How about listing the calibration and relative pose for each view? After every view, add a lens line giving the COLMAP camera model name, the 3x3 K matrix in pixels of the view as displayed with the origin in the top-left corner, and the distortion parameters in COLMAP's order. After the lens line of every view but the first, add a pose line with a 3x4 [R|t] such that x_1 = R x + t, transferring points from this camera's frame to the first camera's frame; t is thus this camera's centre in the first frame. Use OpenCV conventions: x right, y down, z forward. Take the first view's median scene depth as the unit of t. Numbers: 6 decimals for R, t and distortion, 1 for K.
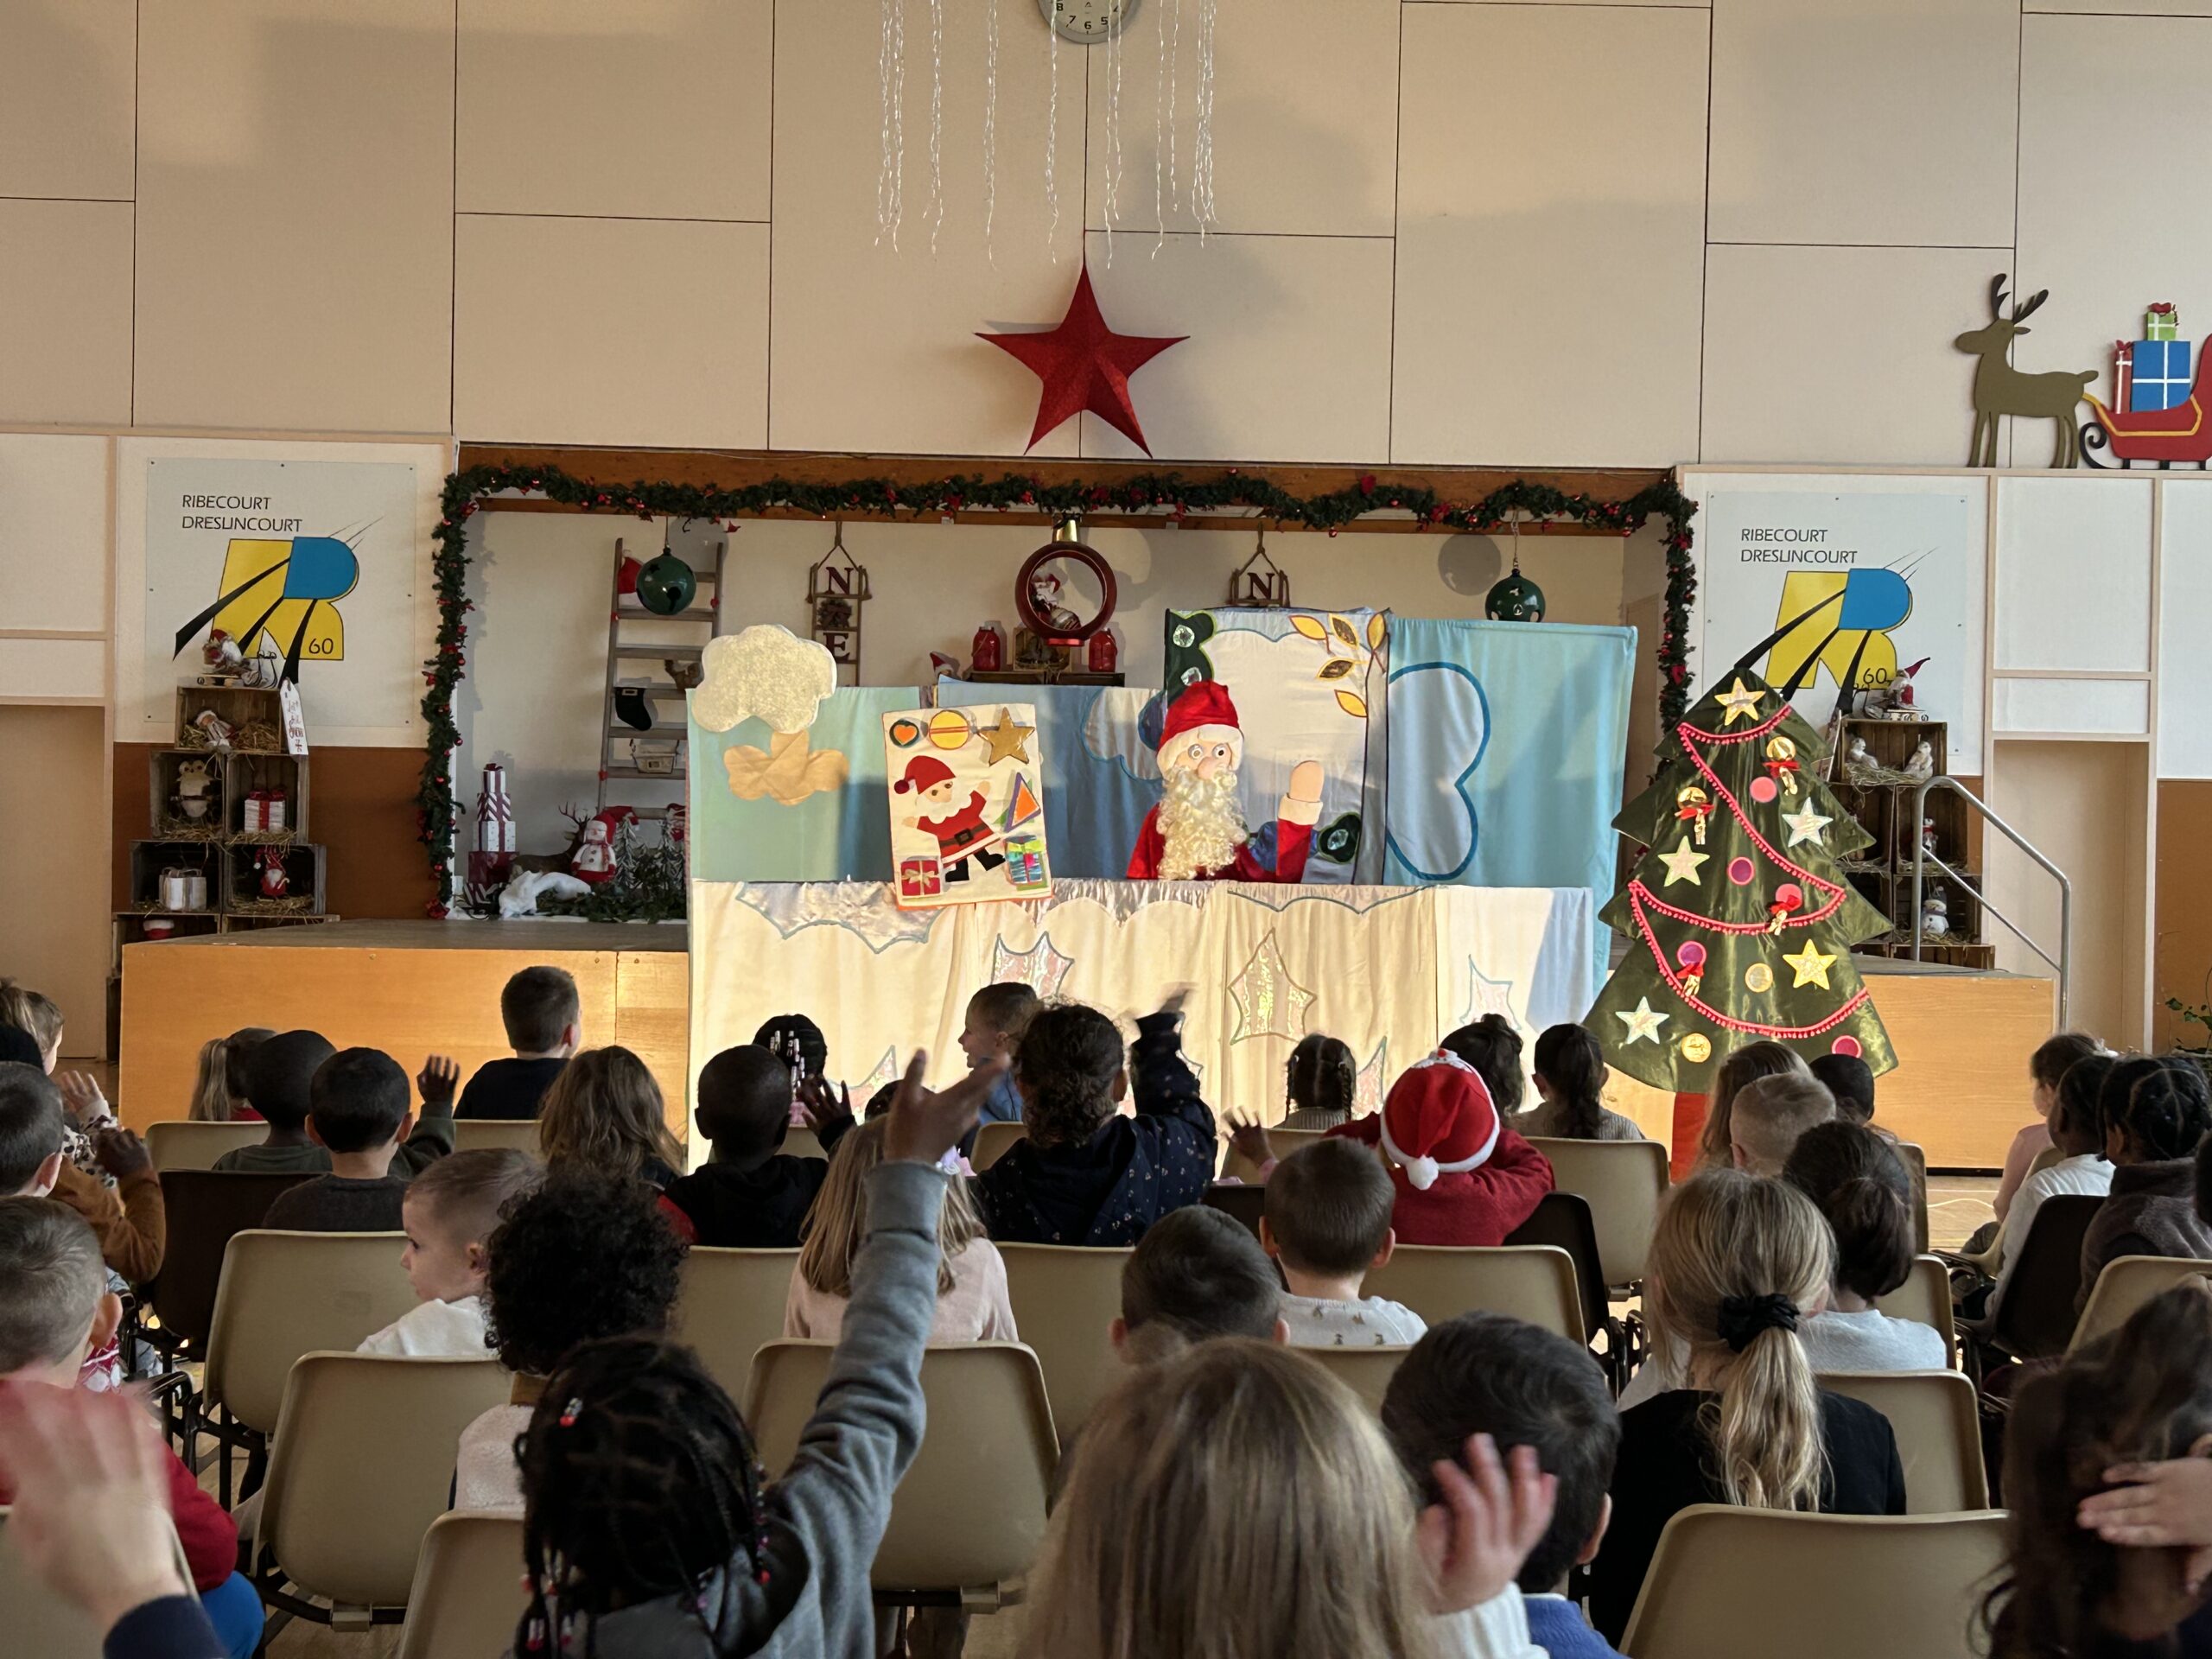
lens RADIAL K [[3132.0, 0, 1079.6], [0, 3132.0, 833.8], [0, 0, 1]] dist [0.193861, -0.614482]
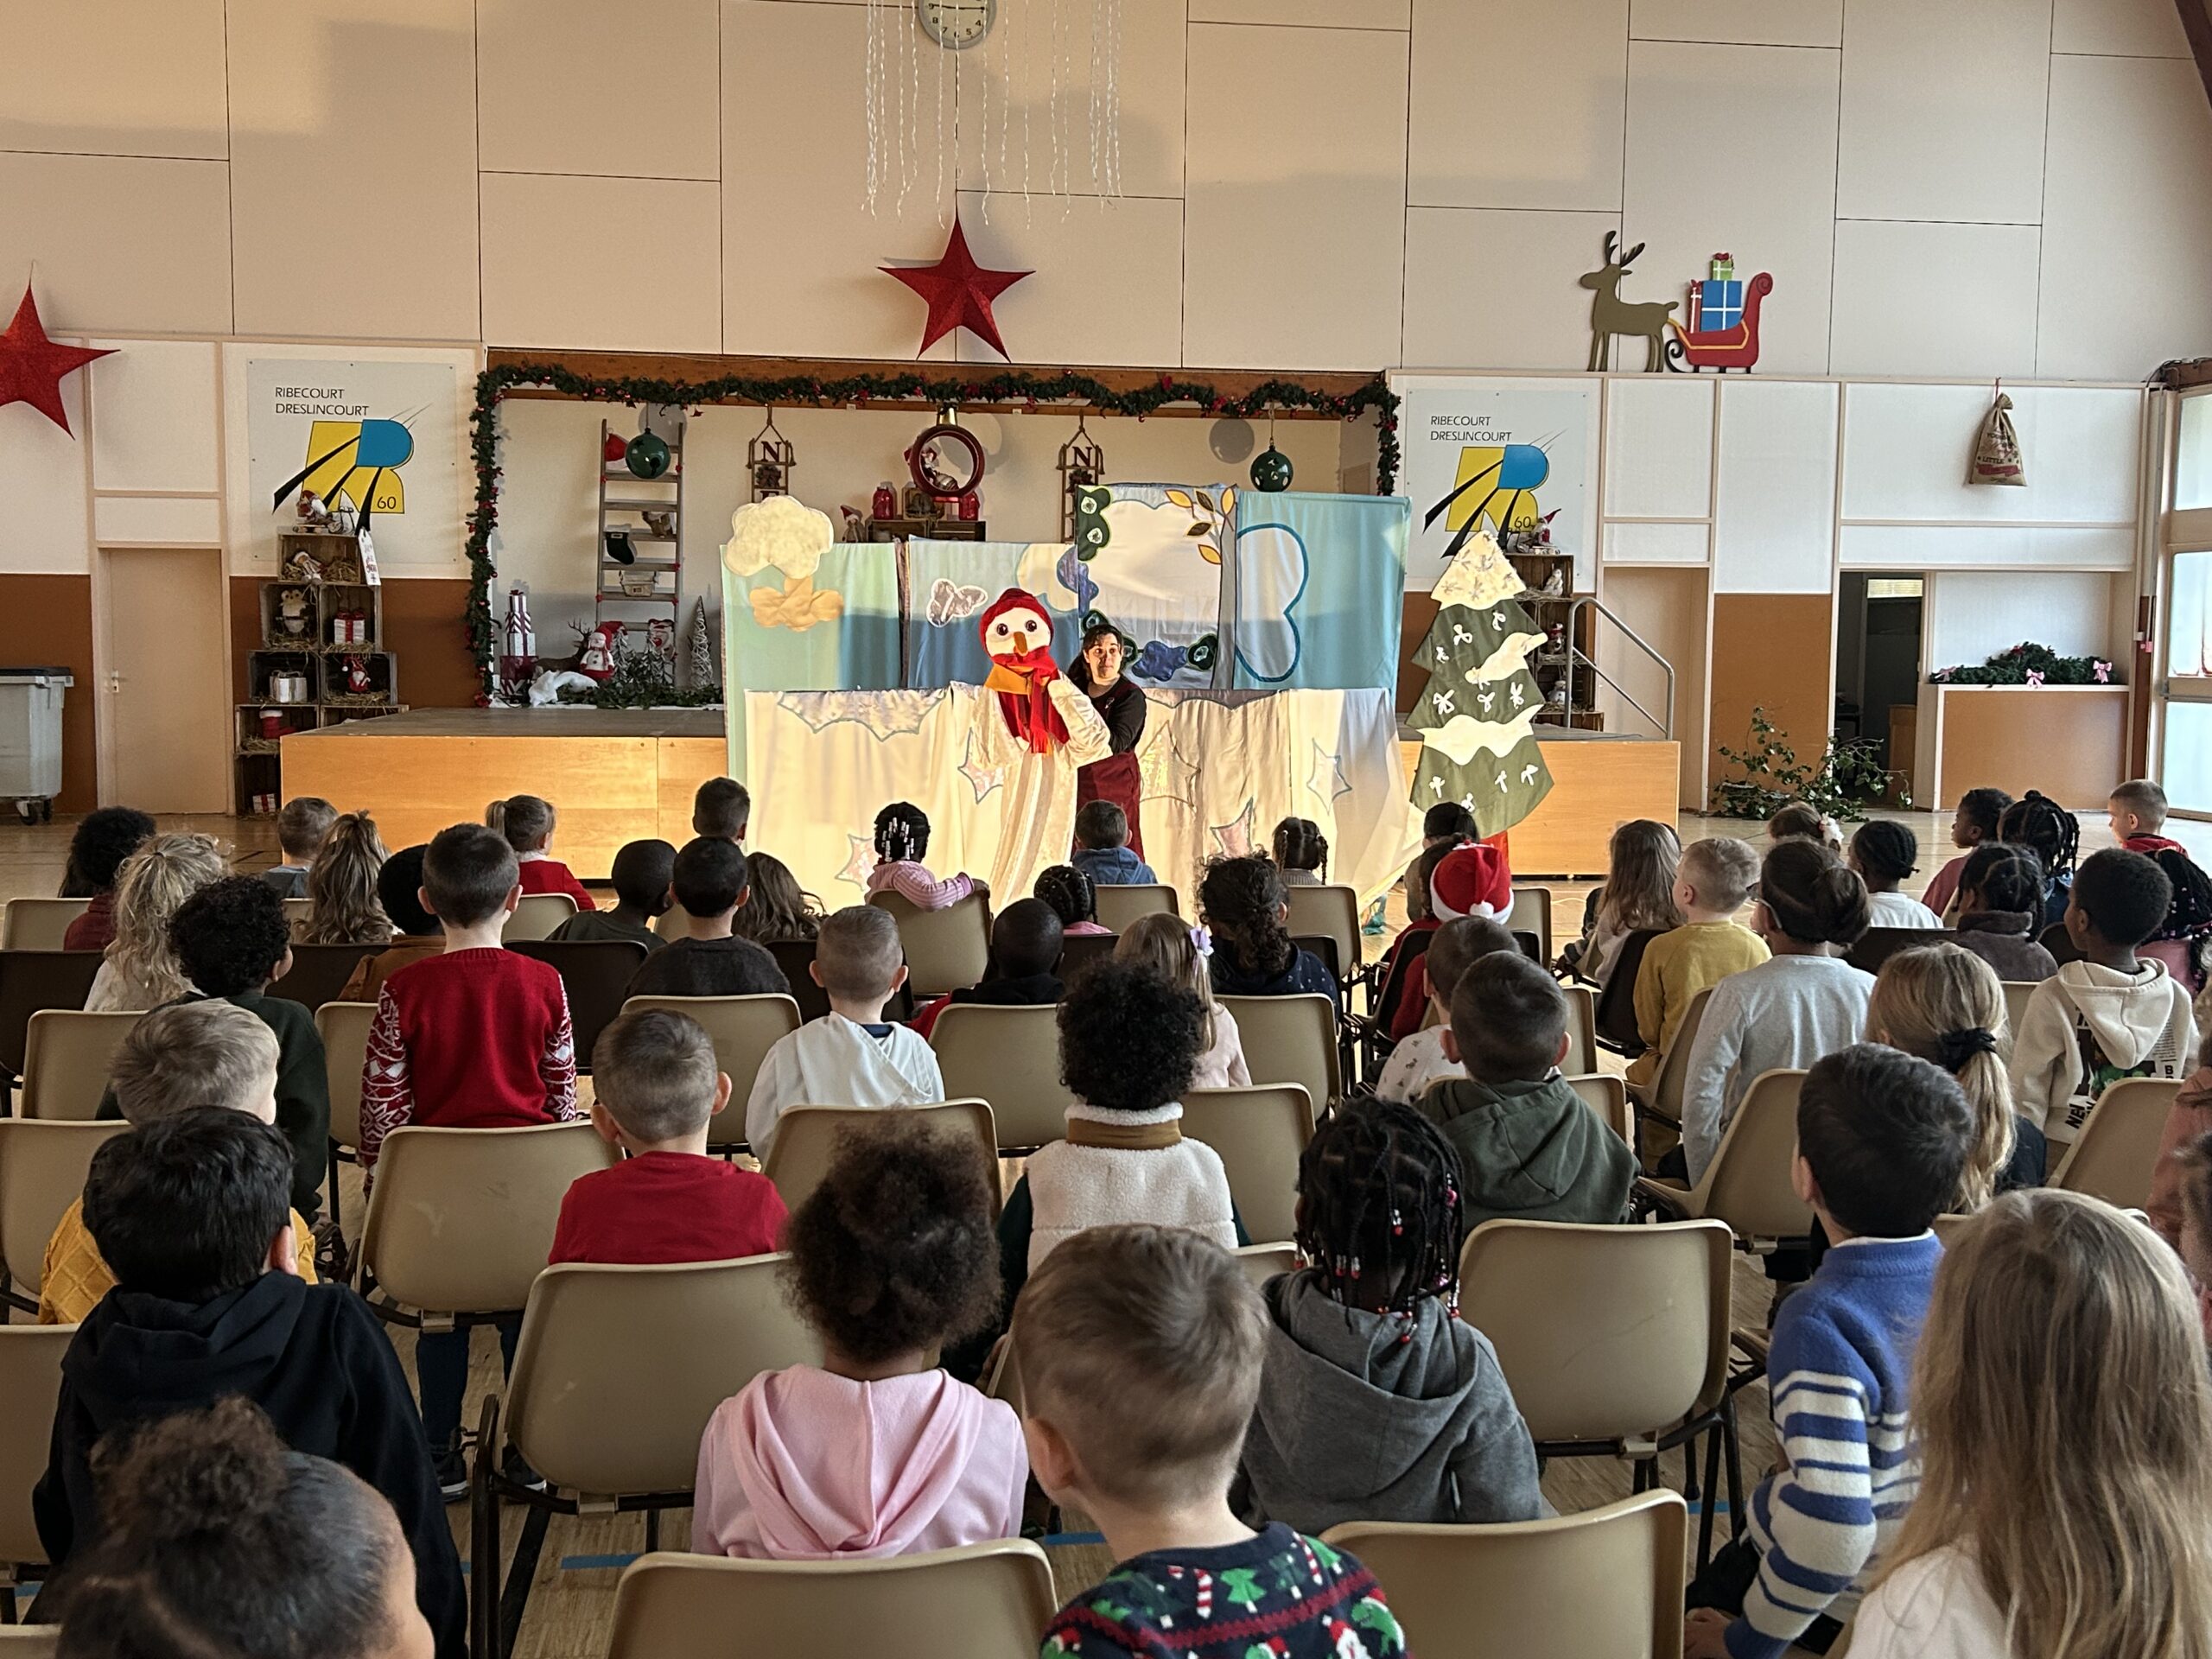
lens RADIAL K [[2260.1, 0, 1104.0], [0, 2260.1, 814.8], [0, 0, 1]] dist [0.146381, -0.388461]
pose [[0.994470, -0.017098, 0.103622, -0.041704], [0.008215, 0.996299, 0.085557, -0.008350], [-0.104701, -0.084233, 0.990930, 0.004898]]
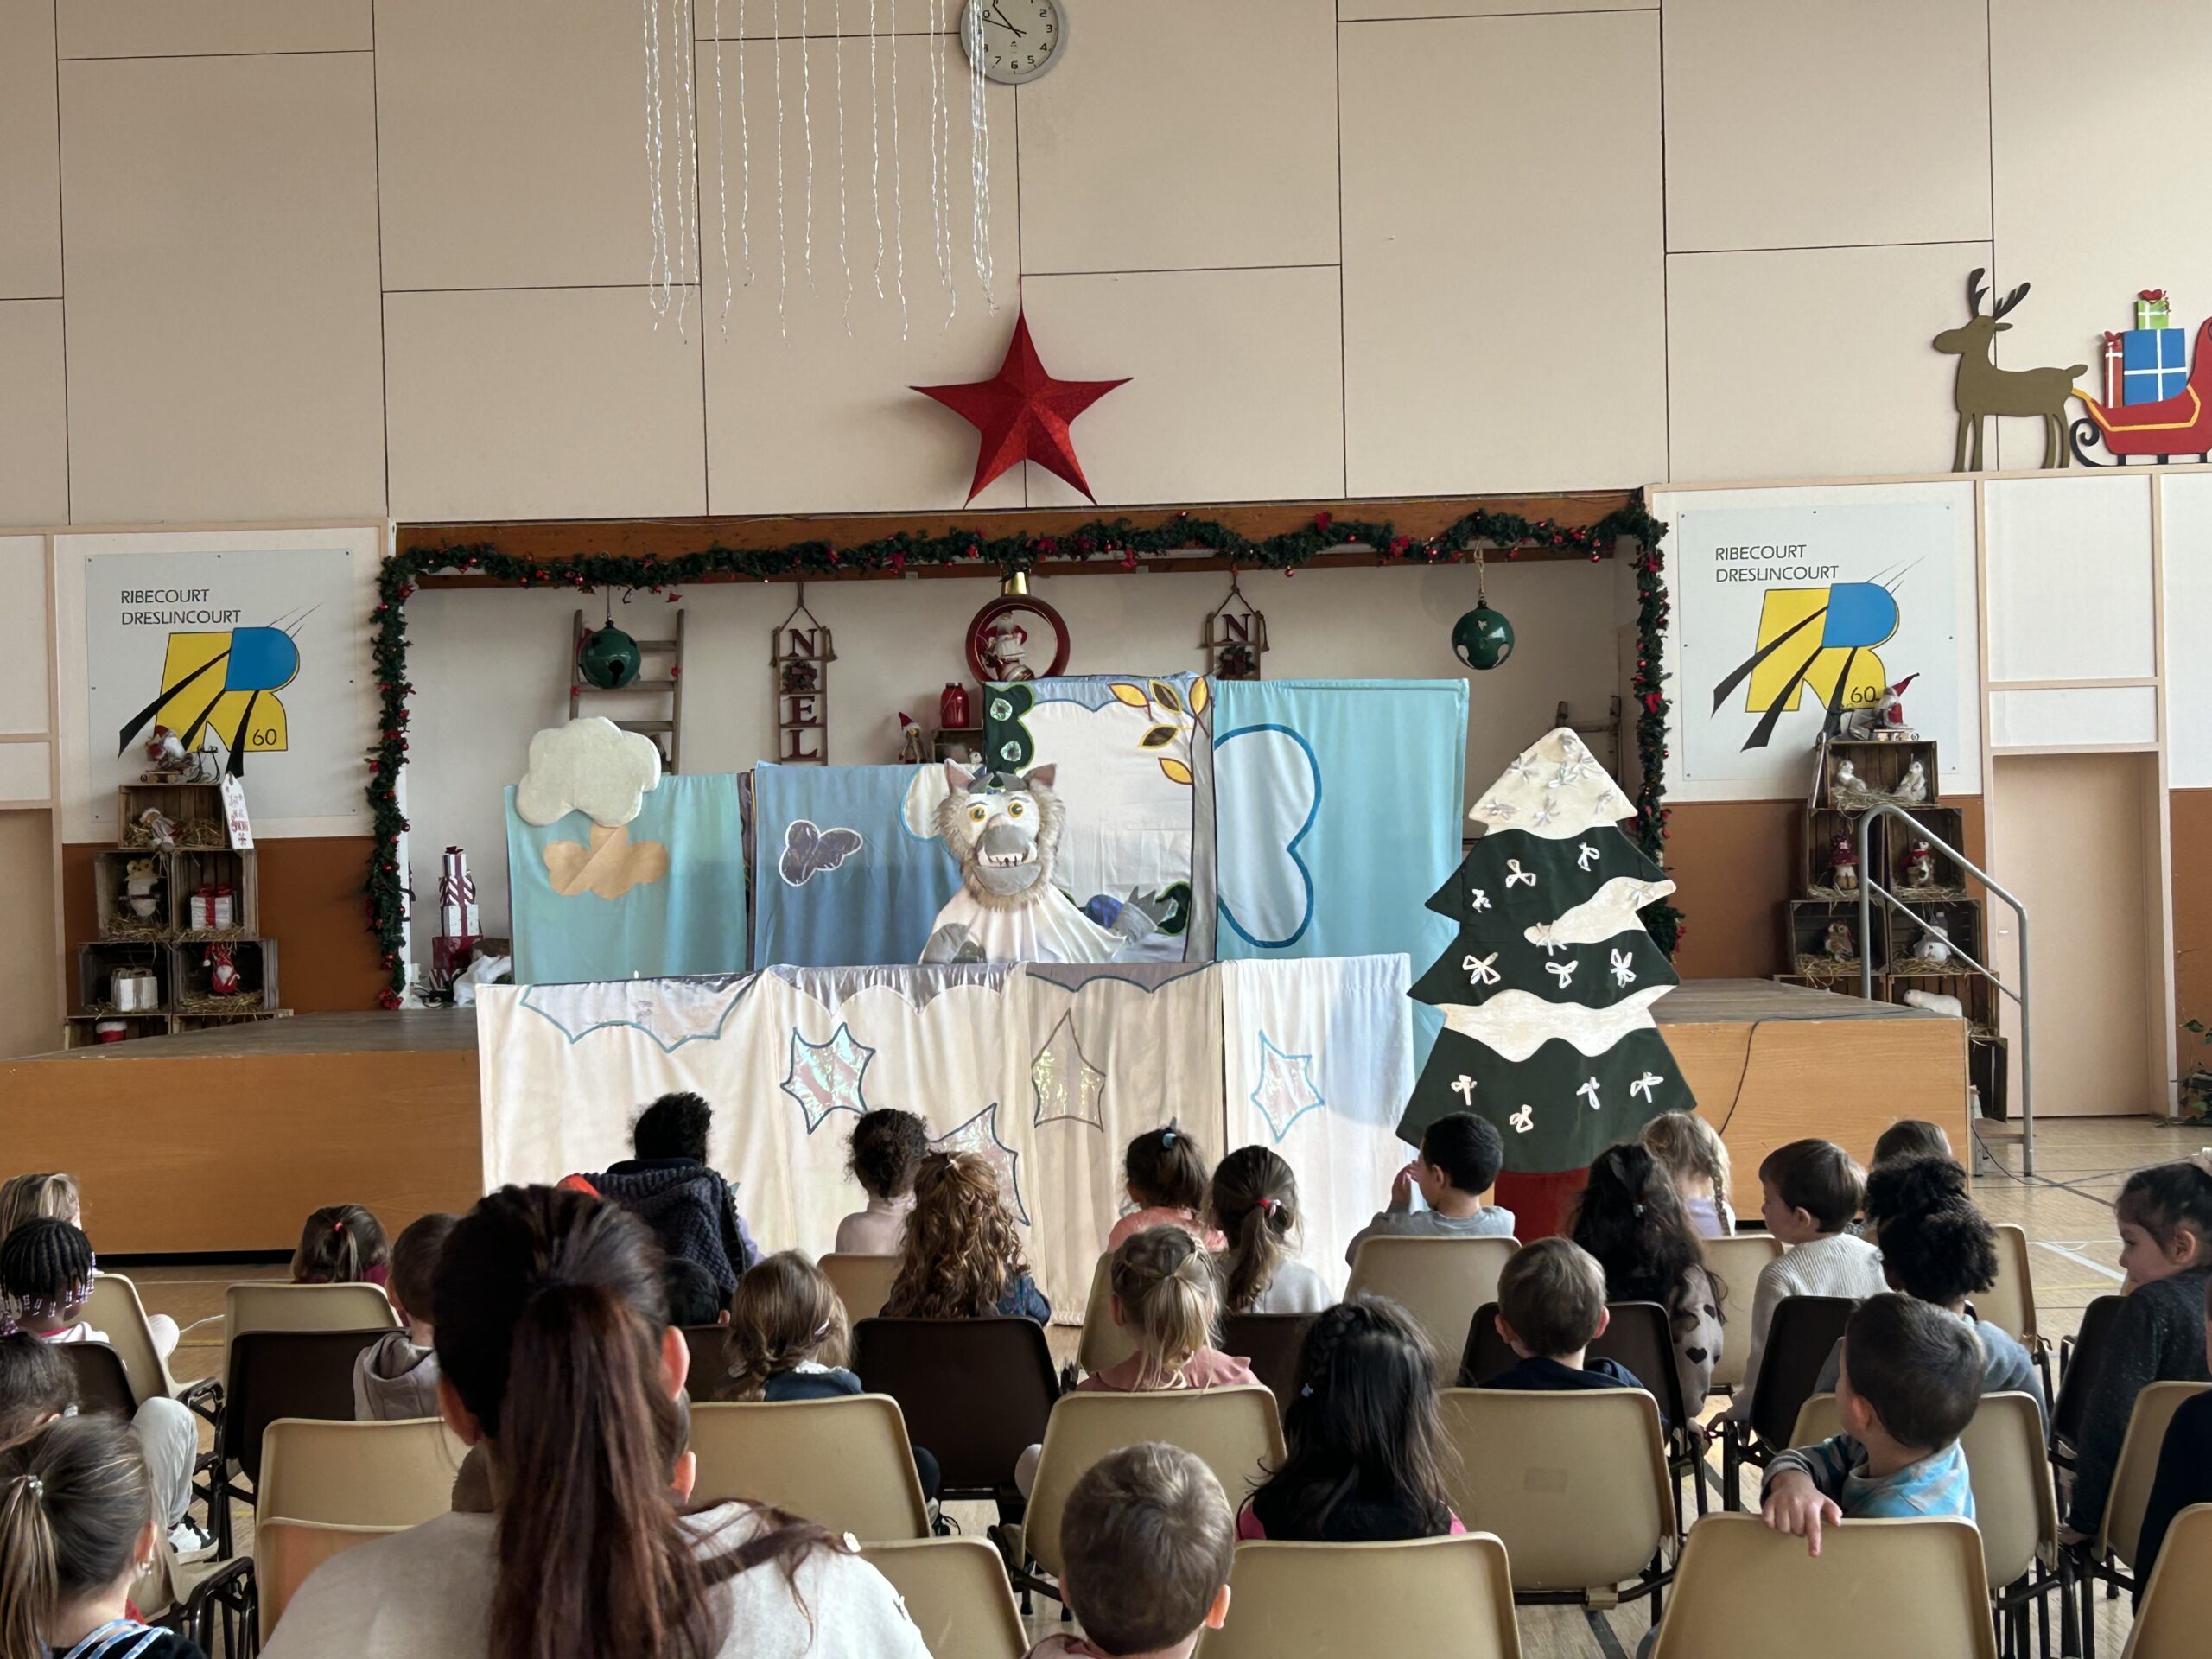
lens RADIAL K [[3265.5, 0, 1074.7], [0, 3265.5, 838.7], [0, 0, 1]] dist [0.201251, -0.681501]
pose [[0.996989, -0.043091, -0.064466, 0.076914], [0.042668, 0.999058, -0.007924, -0.008750], [0.064747, 0.005150, 0.997888, -0.010479]]
